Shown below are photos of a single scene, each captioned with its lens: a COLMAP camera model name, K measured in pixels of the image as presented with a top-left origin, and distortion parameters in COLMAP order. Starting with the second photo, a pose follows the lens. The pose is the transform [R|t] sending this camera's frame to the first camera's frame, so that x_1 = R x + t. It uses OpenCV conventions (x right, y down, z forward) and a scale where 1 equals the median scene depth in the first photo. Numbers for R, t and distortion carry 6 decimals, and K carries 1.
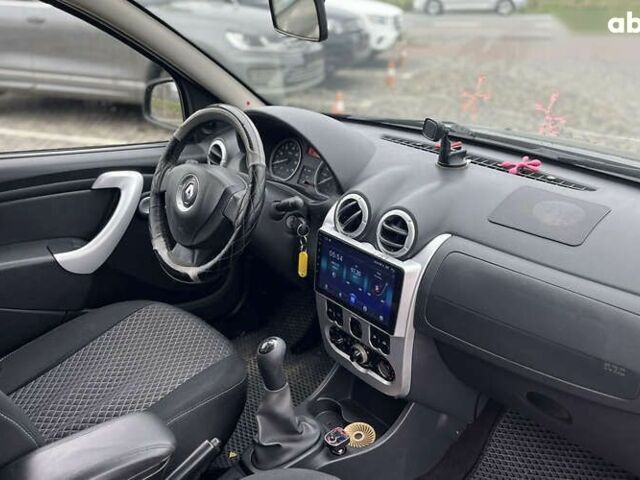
lens RADIAL K [[594.1, 0, 322.7], [0, 594.1, 237.8], [0, 0, 1]] dist [0.038727, -0.010564]
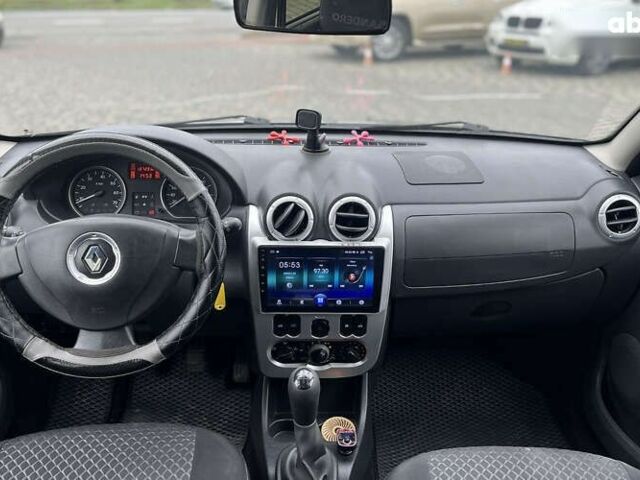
lens RADIAL K [[594.1, 0, 322.7], [0, 594.1, 237.8], [0, 0, 1]] dist [0.038727, -0.010564]
pose [[0.605824, -0.303717, 0.735346, -0.631118], [0.296053, 0.943952, 0.145969, -0.133386], [-0.738464, 0.129270, 0.661785, 0.336595]]
